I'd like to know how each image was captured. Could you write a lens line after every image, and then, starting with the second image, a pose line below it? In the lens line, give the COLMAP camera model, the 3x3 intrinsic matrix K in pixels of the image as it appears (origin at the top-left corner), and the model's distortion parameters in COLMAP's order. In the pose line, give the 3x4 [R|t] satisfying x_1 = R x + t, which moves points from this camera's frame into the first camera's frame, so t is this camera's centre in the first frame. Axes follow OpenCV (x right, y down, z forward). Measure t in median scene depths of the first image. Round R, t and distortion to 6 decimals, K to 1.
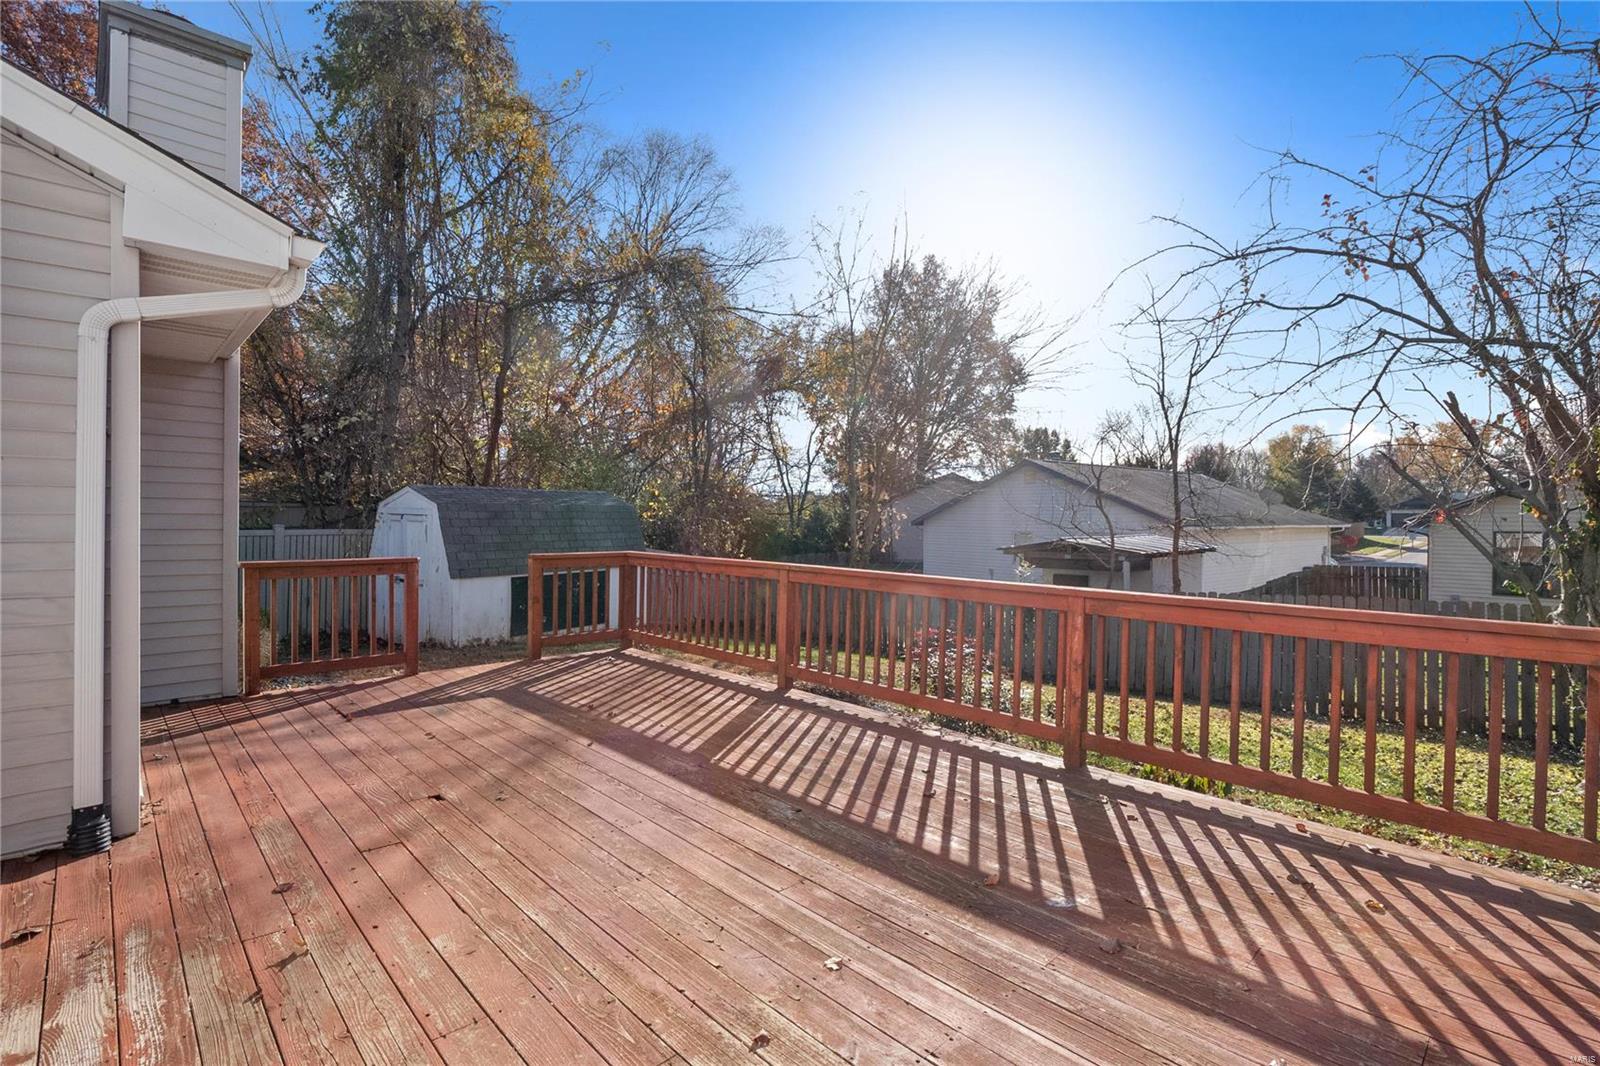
lens RADIAL K [[753.0, 0, 798.9], [0, 753.0, 527.9], [0, 0, 1]] dist [0.001561, -0.003927]
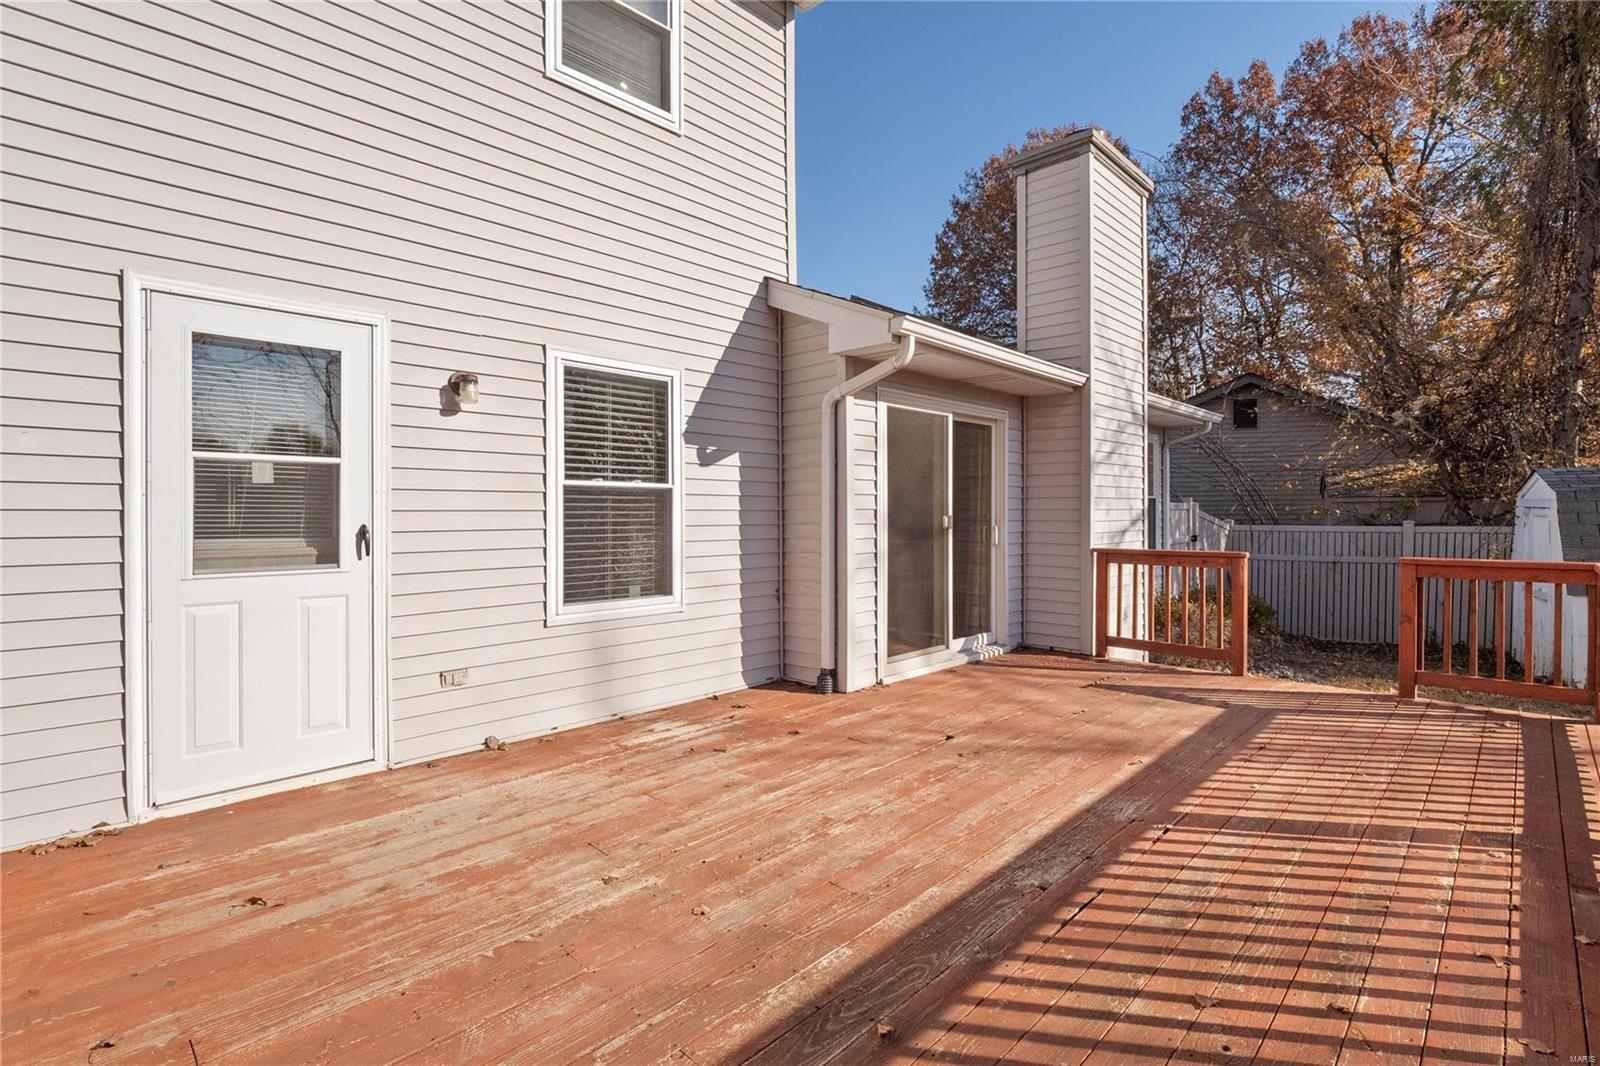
lens RADIAL K [[753.0, 0, 798.8], [0, 753.0, 528.8], [0, 0, 1]] dist [0.001561, -0.003927]
pose [[0.043043, 0.014533, -0.998968, 0.217390], [-0.009654, 0.999854, 0.014130, 0.000004], [0.999027, 0.009036, 0.043177, 0.206109]]
